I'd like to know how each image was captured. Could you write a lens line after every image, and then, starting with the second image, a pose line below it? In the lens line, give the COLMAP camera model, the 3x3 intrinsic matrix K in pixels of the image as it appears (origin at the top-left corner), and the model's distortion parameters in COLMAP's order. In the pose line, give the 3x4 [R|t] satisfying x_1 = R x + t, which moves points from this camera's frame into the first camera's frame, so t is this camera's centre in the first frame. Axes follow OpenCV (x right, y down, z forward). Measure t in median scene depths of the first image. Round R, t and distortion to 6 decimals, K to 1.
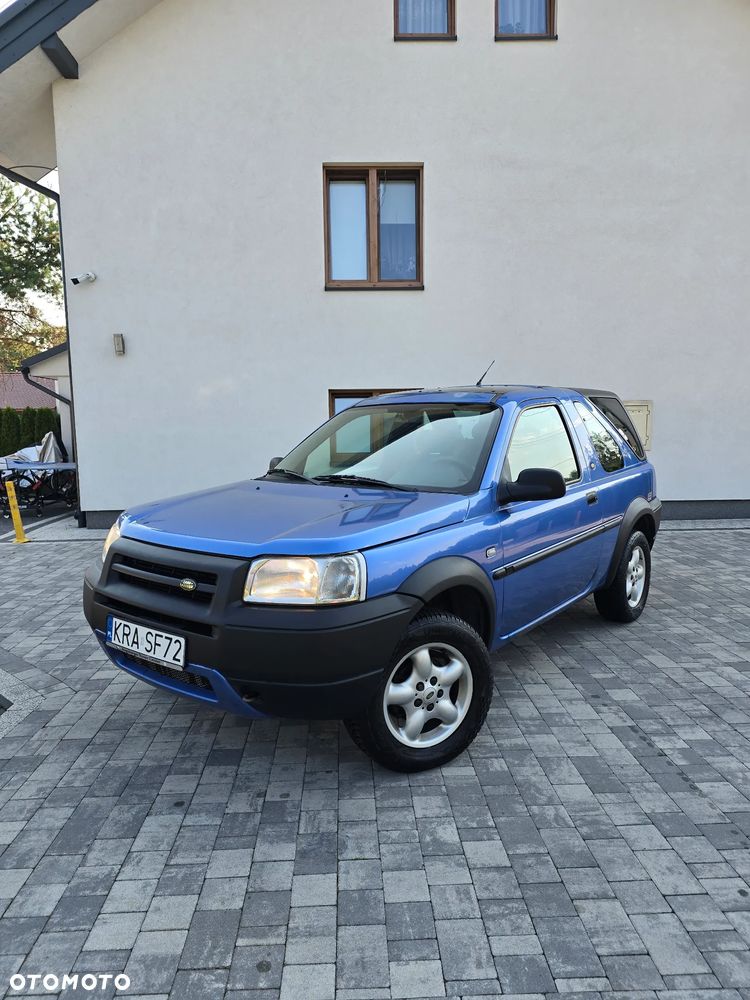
lens RADIAL K [[667.9, 0, 375.4], [0, 667.9, 506.8], [0, 0, 1]] dist [0.060735, -0.054252]
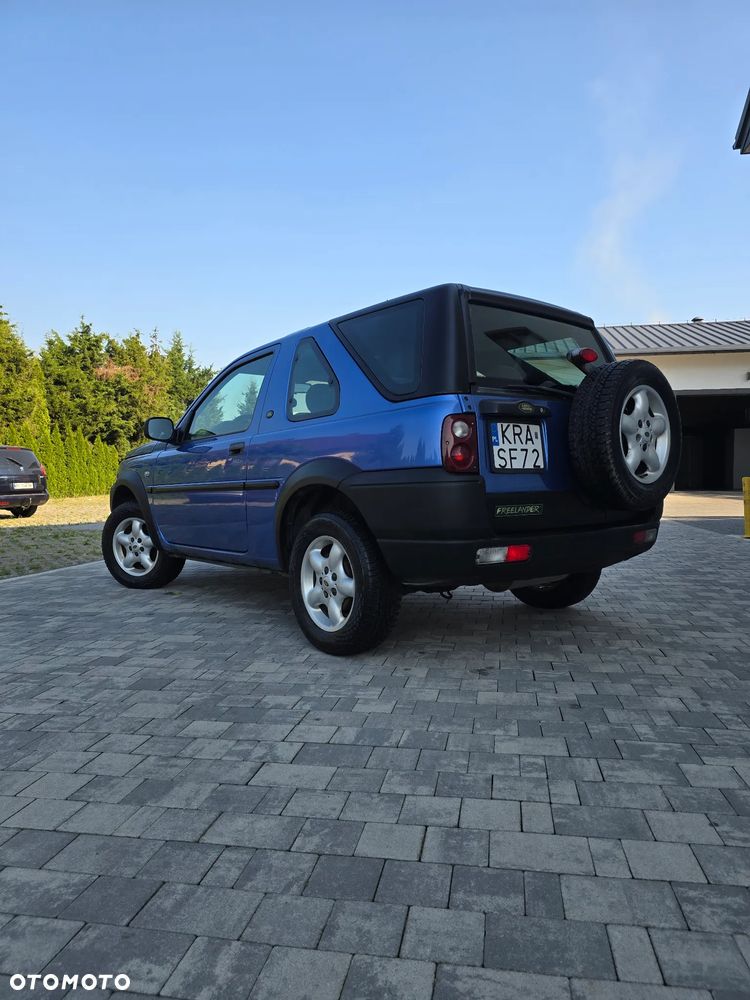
lens RADIAL K [[668.7, 0, 386.3], [0, 668.7, 501.2], [0, 0, 1]] dist [0.061014, -0.056237]
pose [[-0.210717, 0.046017, -0.976463, 1.522517], [-0.110460, 0.991373, 0.070556, -0.038725], [0.971286, 0.122728, -0.203816, 1.805634]]
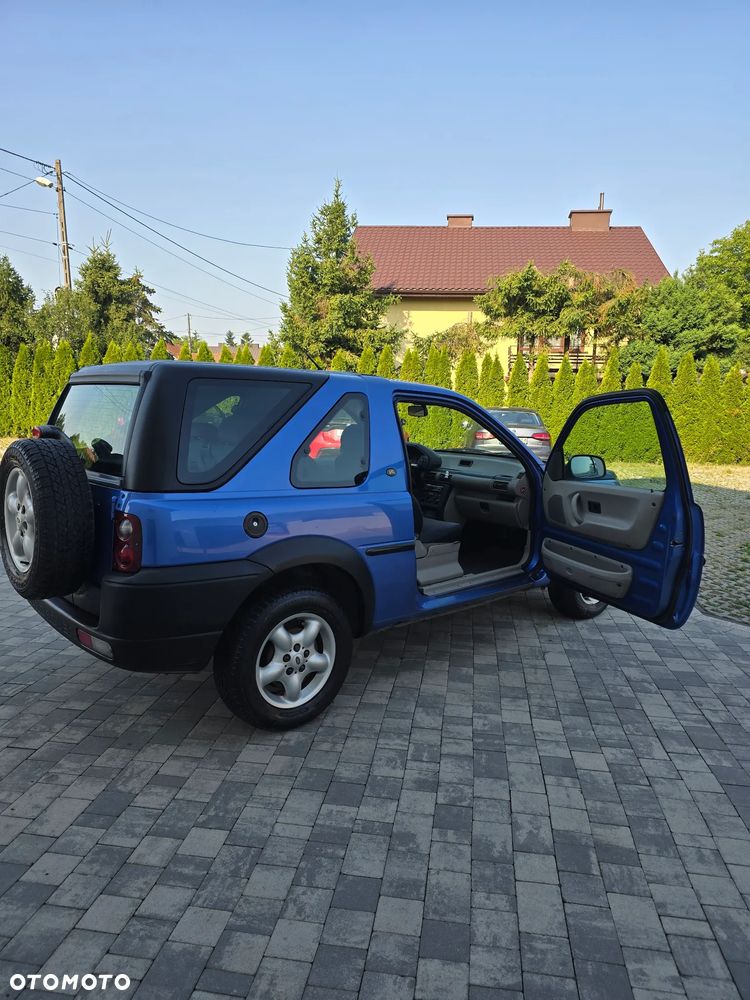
lens RADIAL K [[668.7, 0, 386.3], [0, 668.7, 501.2], [0, 0, 1]] dist [0.061014, -0.056237]
pose [[-0.984268, -0.040670, 0.171937, -0.128066], [0.007626, 0.962460, 0.271317, -0.371082], [-0.176517, 0.268360, -0.947008, 2.716988]]
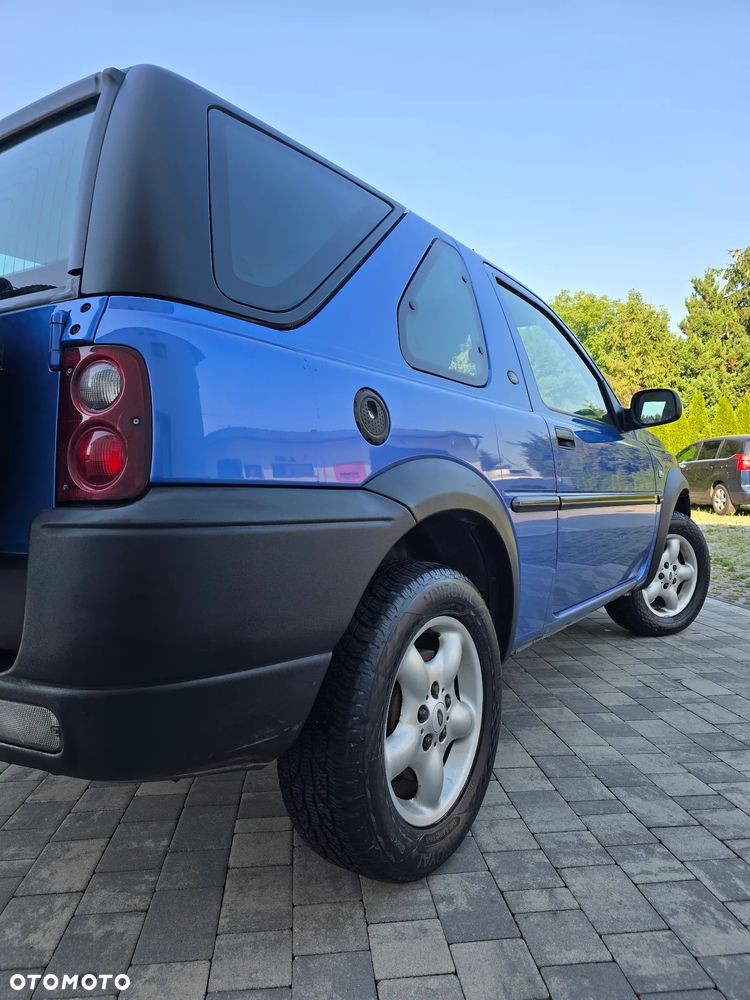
lens RADIAL K [[671.7, 0, 375.0], [0, 671.7, 500.0], [0, 0, 1]] dist [0.054170, -0.050382]
pose [[-0.998177, 0.018330, -0.057501, 0.229790], [0.008595, 0.986227, 0.165172, -0.109708], [0.059737, 0.164377, -0.984587, 2.309890]]
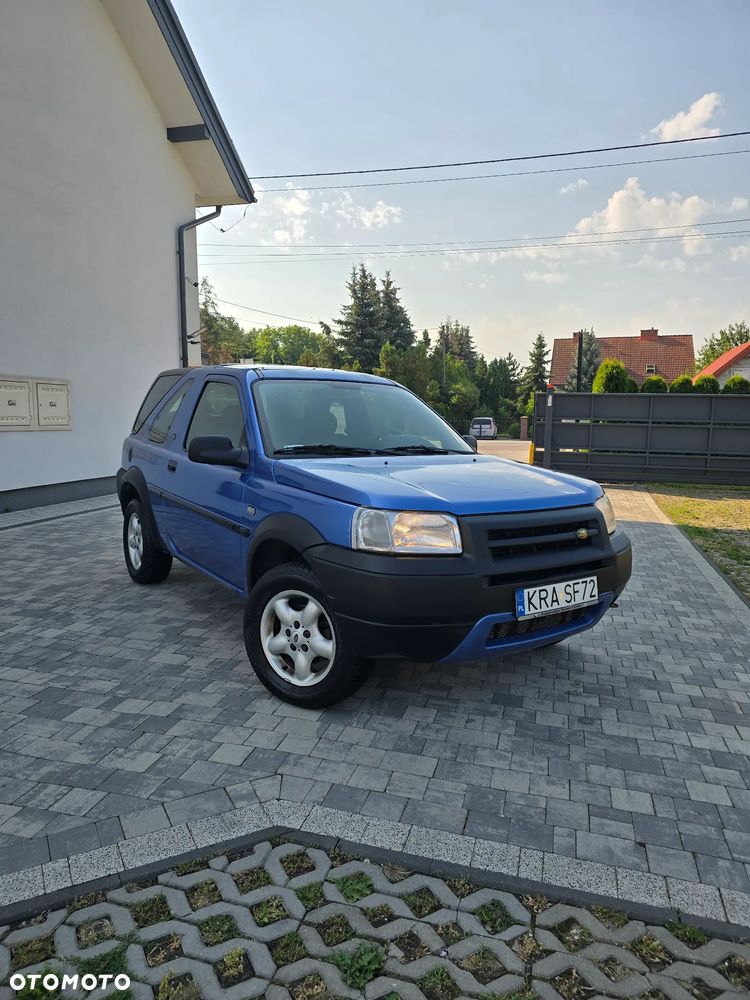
lens RADIAL K [[669.6, 0, 379.0], [0, 669.6, 500.3], [0, 0, 1]] dist [0.057150, -0.050264]
pose [[0.302169, -0.108817, 0.947023, -1.210689], [0.095589, 0.991915, 0.083476, -0.059138], [-0.948450, 0.065301, 0.310128, 0.786633]]
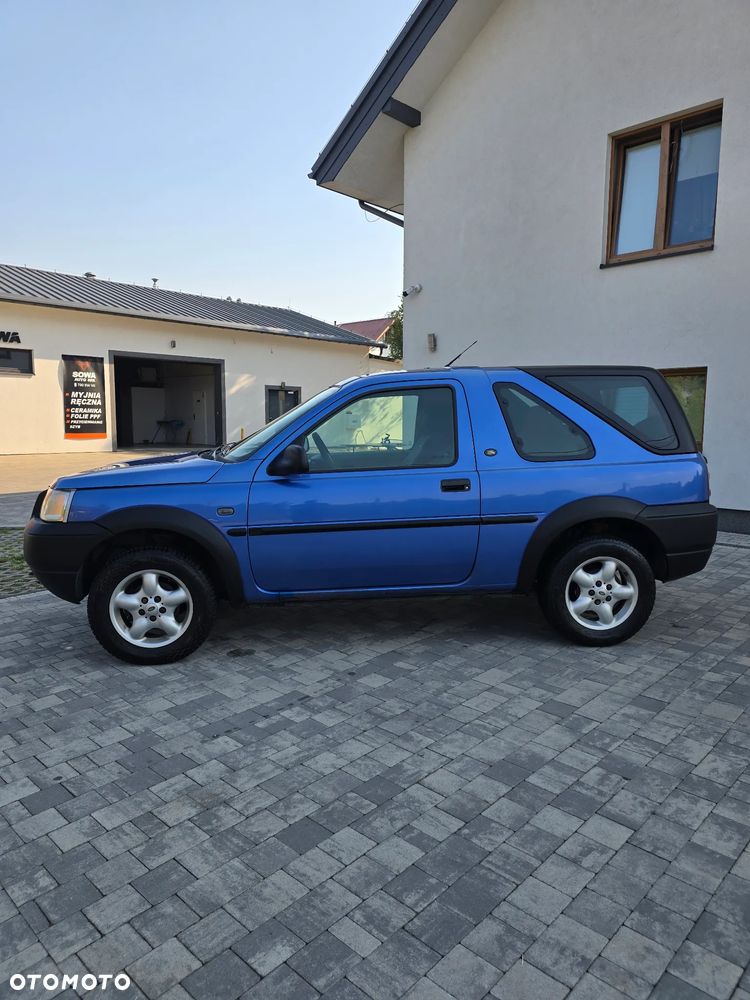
lens RADIAL K [[663.7, 0, 379.6], [0, 663.7, 498.8], [0, 0, 1]] dist [0.066633, -0.061507]
pose [[0.693182, 0.097370, -0.714156, 1.180589], [-0.094381, 0.994564, 0.043993, -0.033127], [0.714557, 0.036907, 0.698603, 0.358005]]
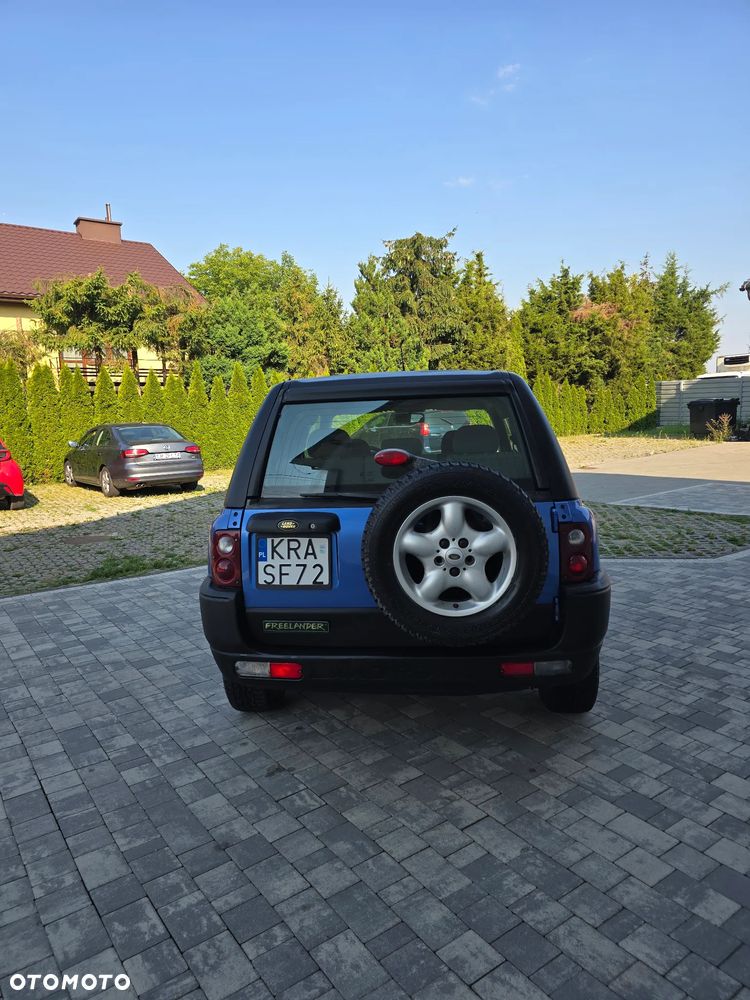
lens RADIAL K [[669.6, 0, 379.0], [0, 669.6, 500.3], [0, 0, 1]] dist [0.057150, -0.050264]
pose [[-0.832520, 0.108731, -0.543220, 0.986335], [-0.030657, 0.970006, 0.241141, -0.348684], [0.553146, 0.217409, -0.804216, 2.507112]]
